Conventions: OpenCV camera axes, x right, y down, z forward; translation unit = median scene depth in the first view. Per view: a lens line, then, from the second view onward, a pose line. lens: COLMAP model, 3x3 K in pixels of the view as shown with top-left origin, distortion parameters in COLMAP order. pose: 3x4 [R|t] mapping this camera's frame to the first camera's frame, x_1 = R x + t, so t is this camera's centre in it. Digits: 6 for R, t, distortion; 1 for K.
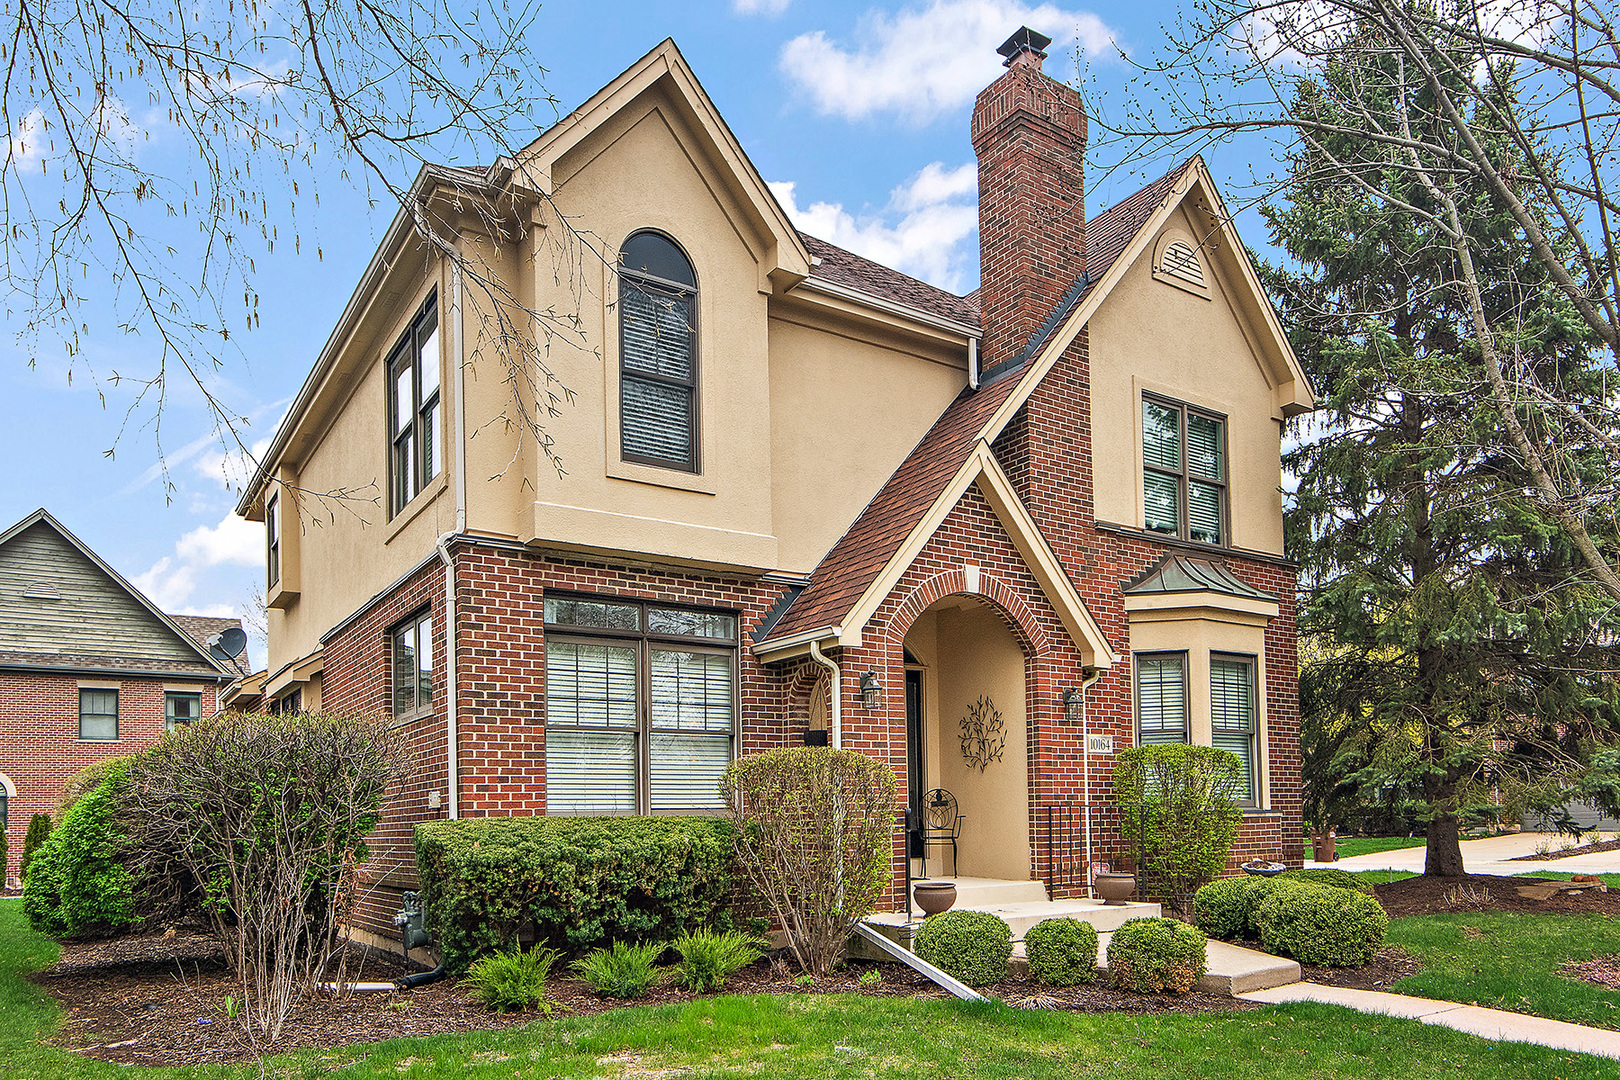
lens RADIAL K [[1015.9, 0, 808.6], [0, 1015.9, 323.9], [0, 0, 1]] dist [-0.000204, 0.000780]
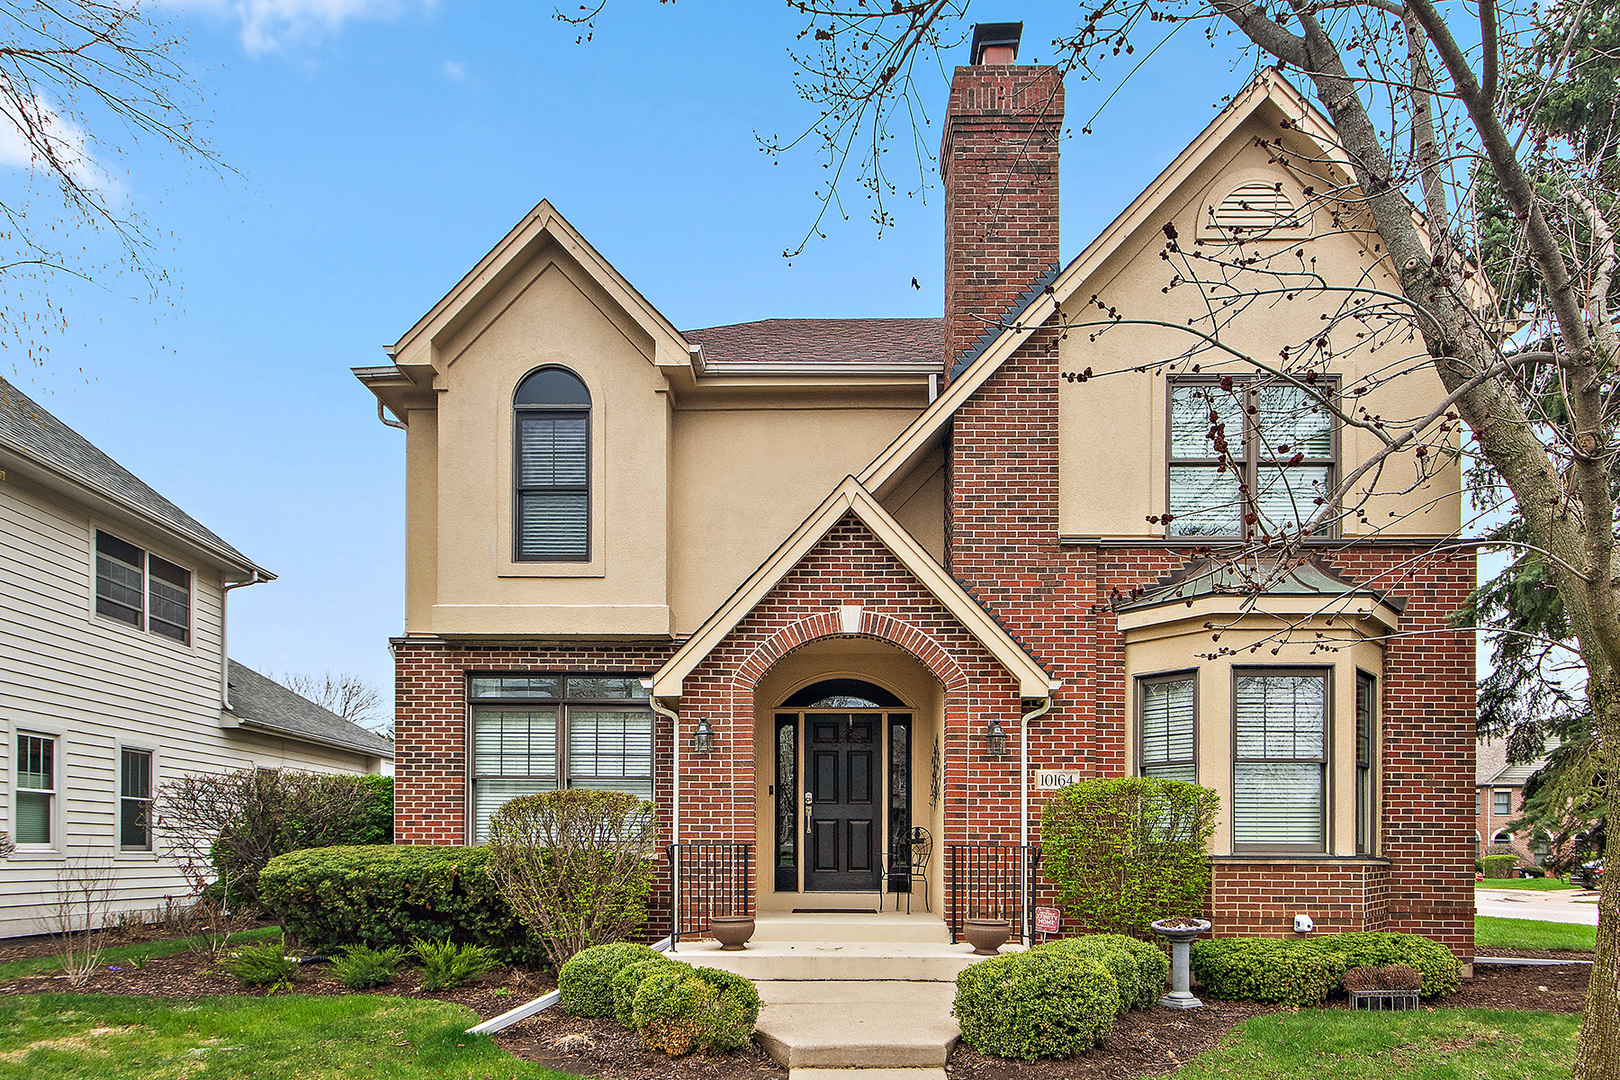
lens RADIAL K [[825.6, 0, 809.7], [0, 825.6, 531.7], [0, 0, 1]] dist [0.001655, -0.000279]
pose [[0.820393, -0.185608, -0.540837, 0.591002], [0.232697, 0.972358, 0.019278, 0.149757], [0.522309, -0.141667, 0.840906, 0.335553]]
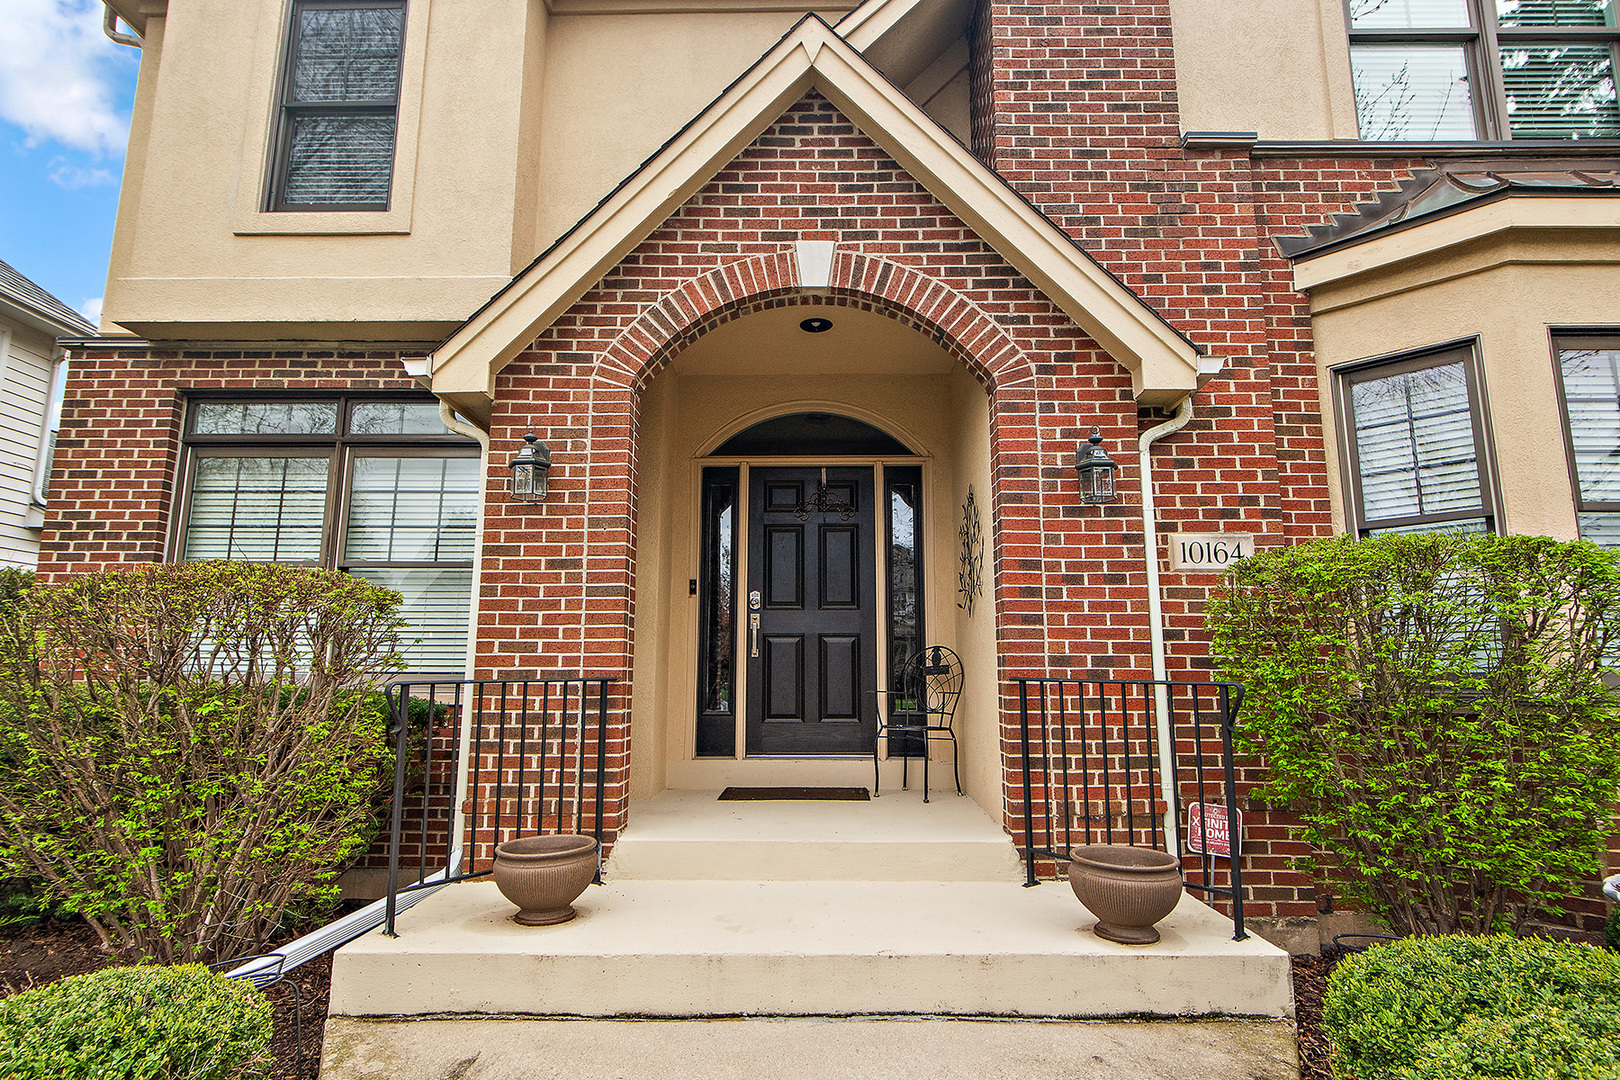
lens RADIAL K [[758.7, 0, 788.9], [0, 758.7, 381.4], [0, 0, 1]] dist [-0.001700, -0.000390]
pose [[0.806893, -0.197101, -0.556844, 0.370540], [0.244735, 0.969522, 0.011461, 0.312590], [0.537614, -0.145527, 0.830538, 0.674755]]
